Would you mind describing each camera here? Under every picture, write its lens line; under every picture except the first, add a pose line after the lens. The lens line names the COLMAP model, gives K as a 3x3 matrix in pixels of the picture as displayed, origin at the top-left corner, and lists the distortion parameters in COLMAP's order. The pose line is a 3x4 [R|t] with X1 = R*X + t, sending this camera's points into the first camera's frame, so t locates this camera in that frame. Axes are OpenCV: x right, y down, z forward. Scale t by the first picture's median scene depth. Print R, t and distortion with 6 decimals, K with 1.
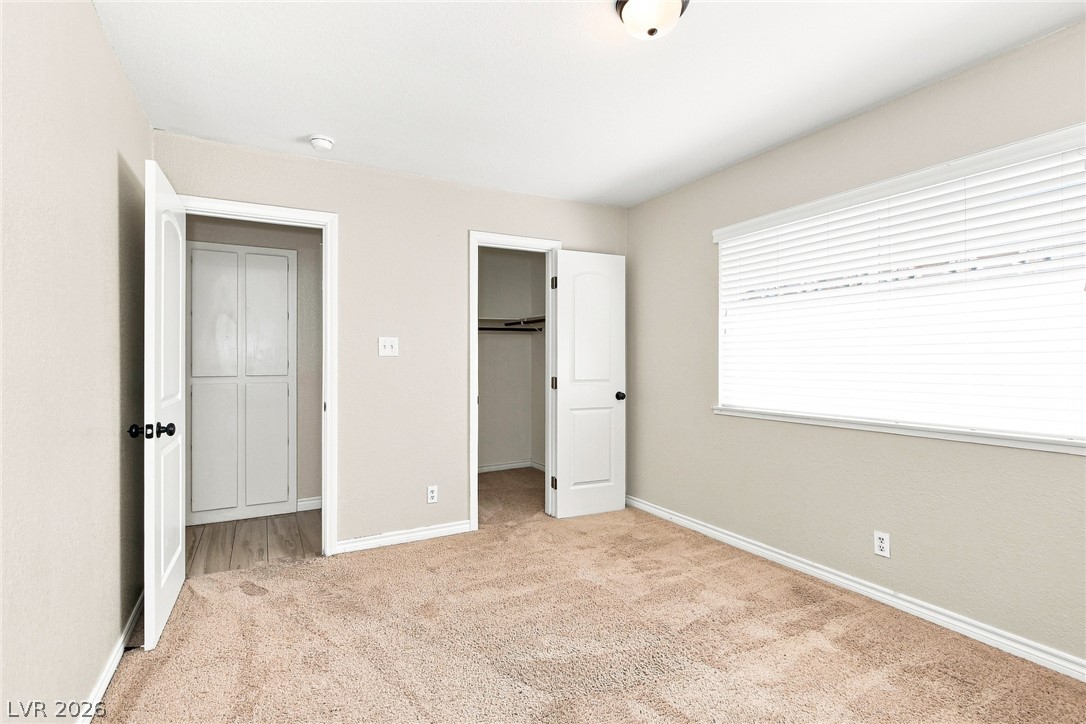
lens RADIAL K [[511.9, 0, 539.7], [0, 511.9, 360.7], [0, 0, 1]] dist [-0.000021, -0.000155]
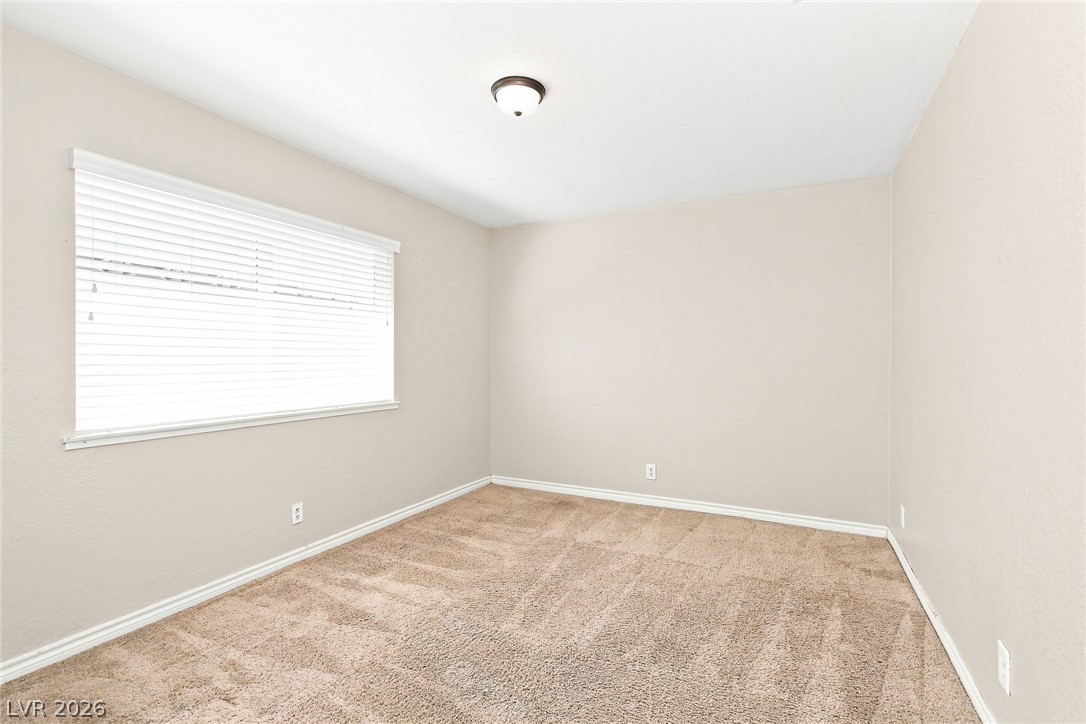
lens RADIAL K [[511.9, 0, 539.7], [0, 511.9, 360.7], [0, 0, 1]] dist [-0.000021, -0.000155]
pose [[-0.576437, 0.004732, 0.817128, -0.564822], [0.007155, 0.999974, -0.000743, 0.004250], [-0.817110, 0.005418, -0.576456, 1.078752]]
